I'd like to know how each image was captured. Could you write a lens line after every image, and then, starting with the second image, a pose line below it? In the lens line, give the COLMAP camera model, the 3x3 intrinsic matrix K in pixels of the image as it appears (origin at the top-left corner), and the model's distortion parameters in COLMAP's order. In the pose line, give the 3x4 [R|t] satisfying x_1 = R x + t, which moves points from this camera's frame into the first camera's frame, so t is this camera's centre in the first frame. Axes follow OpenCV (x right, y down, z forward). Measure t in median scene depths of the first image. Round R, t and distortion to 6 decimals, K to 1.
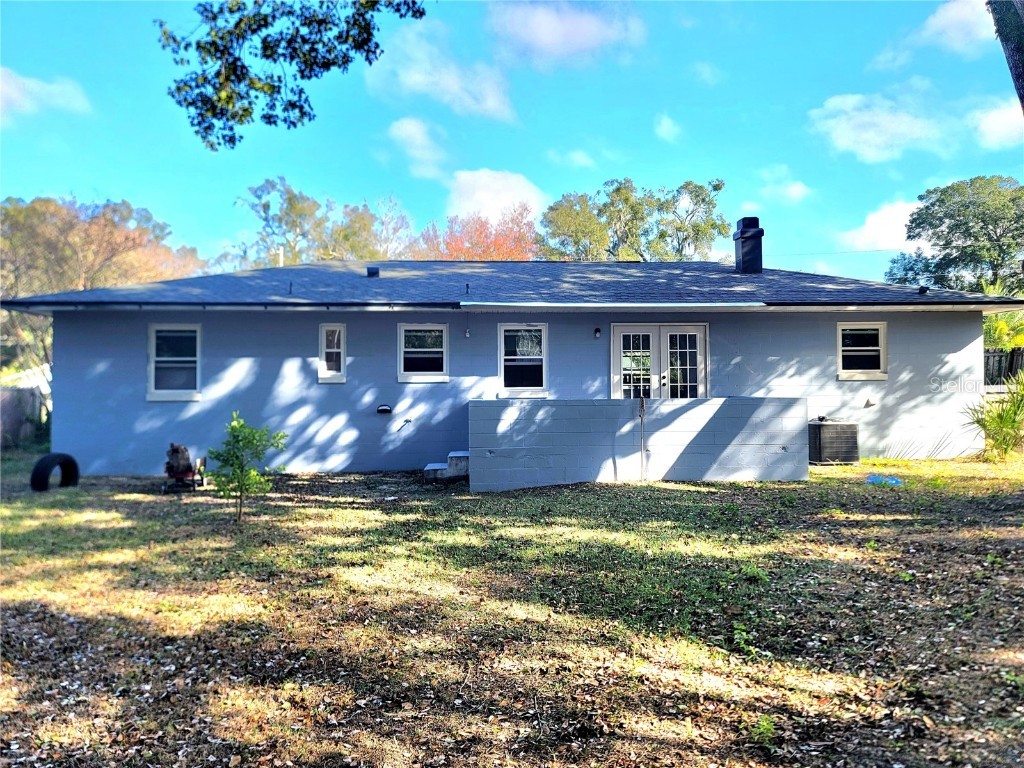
lens RADIAL K [[721.6, 0, 504.9], [0, 721.6, 380.8], [0, 0, 1]] dist [0.030387, -0.012479]
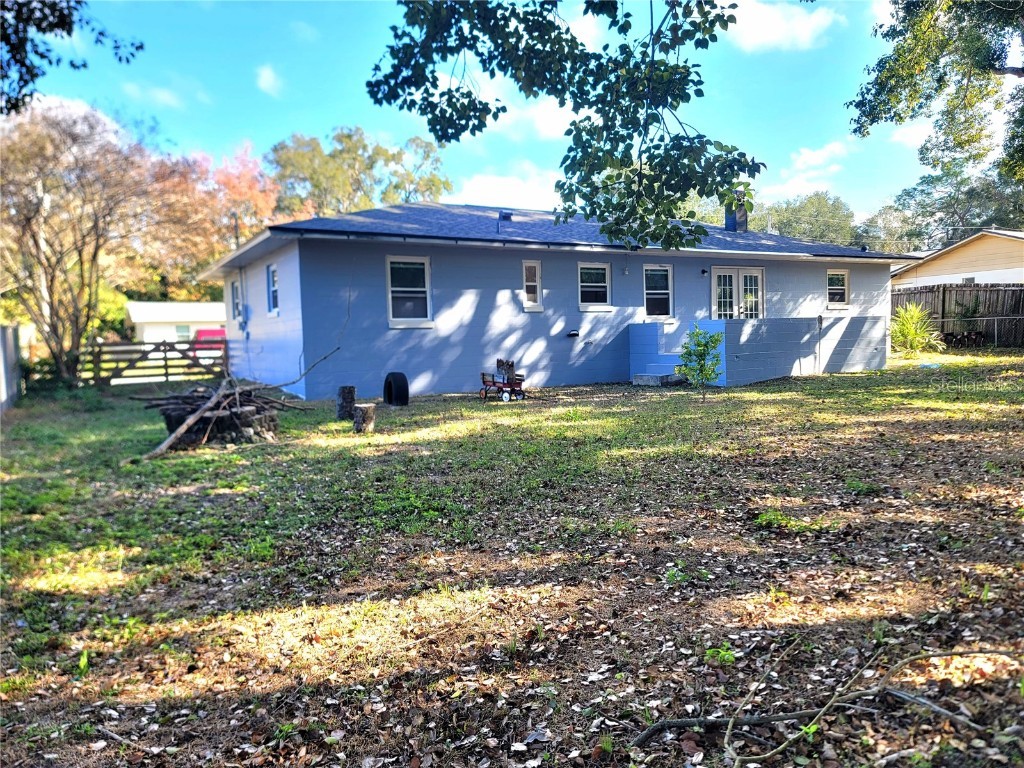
lens RADIAL K [[721.6, 0, 515.4], [0, 721.6, 384.4], [0, 0, 1]] dist [0.030387, -0.012479]
pose [[0.898895, -0.046234, 0.435717, -0.780047], [0.016172, 0.997241, 0.072453, 0.034919], [-0.437865, -0.058081, 0.897163, -0.038385]]
